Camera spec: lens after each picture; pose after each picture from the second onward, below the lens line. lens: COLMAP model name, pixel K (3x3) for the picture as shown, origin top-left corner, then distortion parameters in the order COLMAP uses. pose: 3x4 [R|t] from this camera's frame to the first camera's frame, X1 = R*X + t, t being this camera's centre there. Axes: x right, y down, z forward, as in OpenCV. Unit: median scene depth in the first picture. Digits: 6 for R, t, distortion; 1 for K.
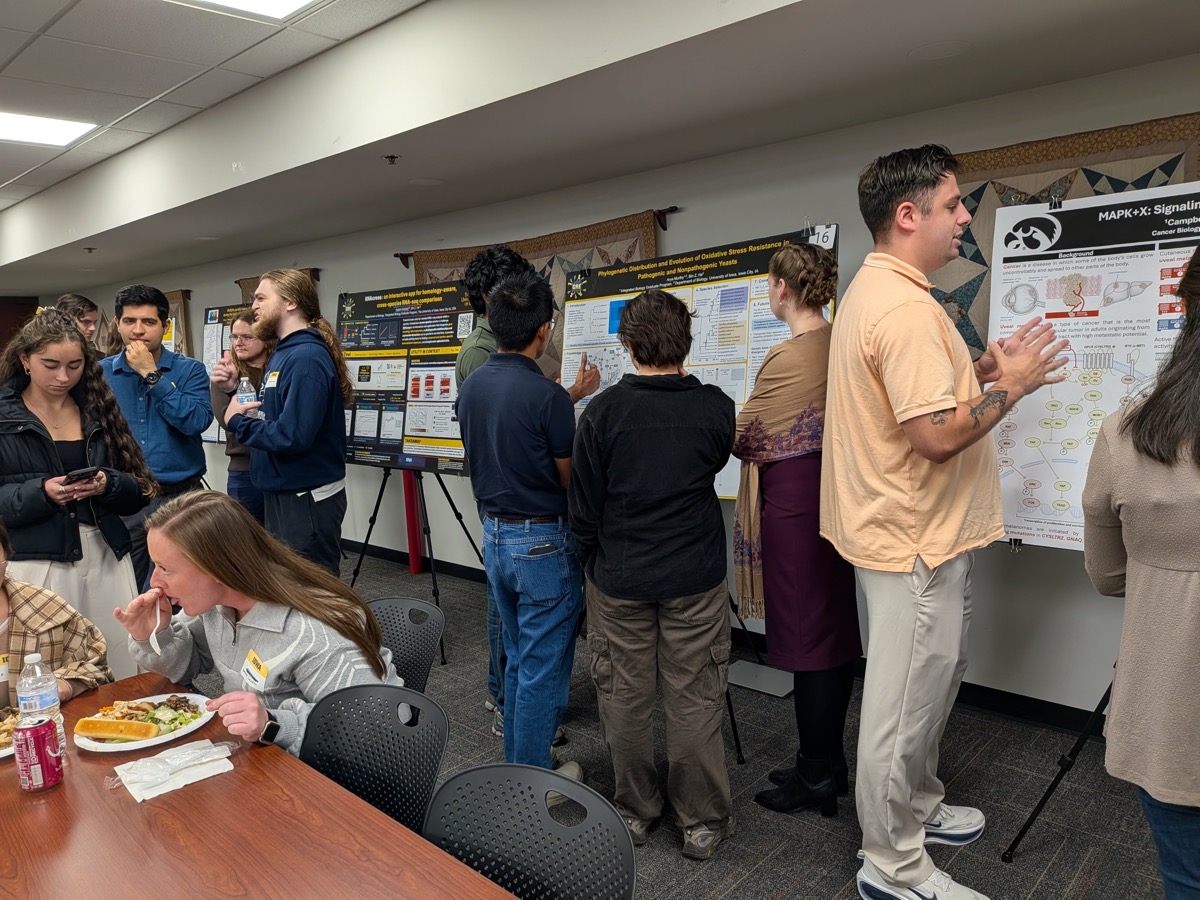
lens RADIAL K [[851.4, 0, 600.0], [0, 851.4, 450.0], [0, 0, 1]] dist [0.079325, -0.103690]
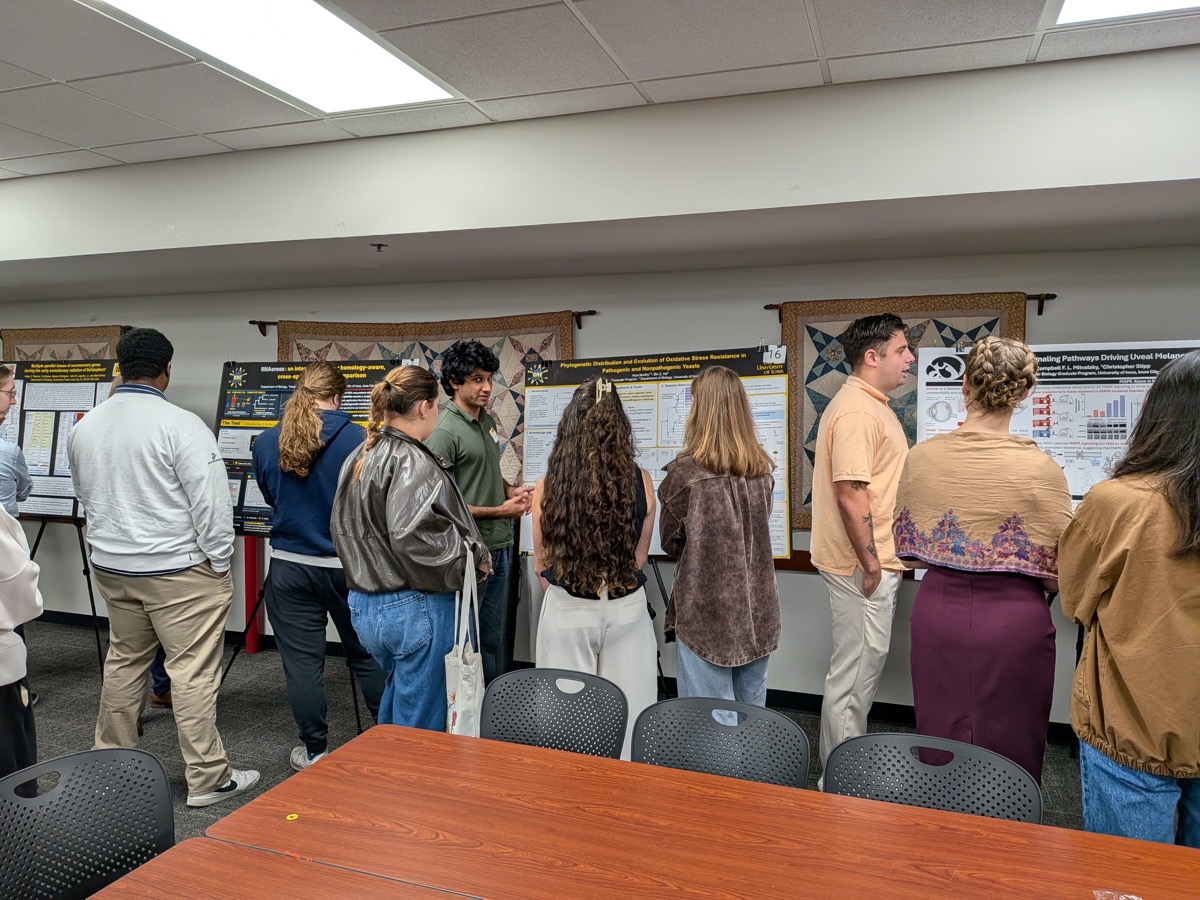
lens RADIAL K [[851.4, 0, 600.0], [0, 851.4, 450.0], [0, 0, 1]] dist [0.079325, -0.103690]
pose [[0.920634, 0.022575, 0.389773, -0.443403], [0.009755, 0.996685, -0.080767, 0.000921], [-0.390304, 0.078159, 0.917362, -0.072890]]
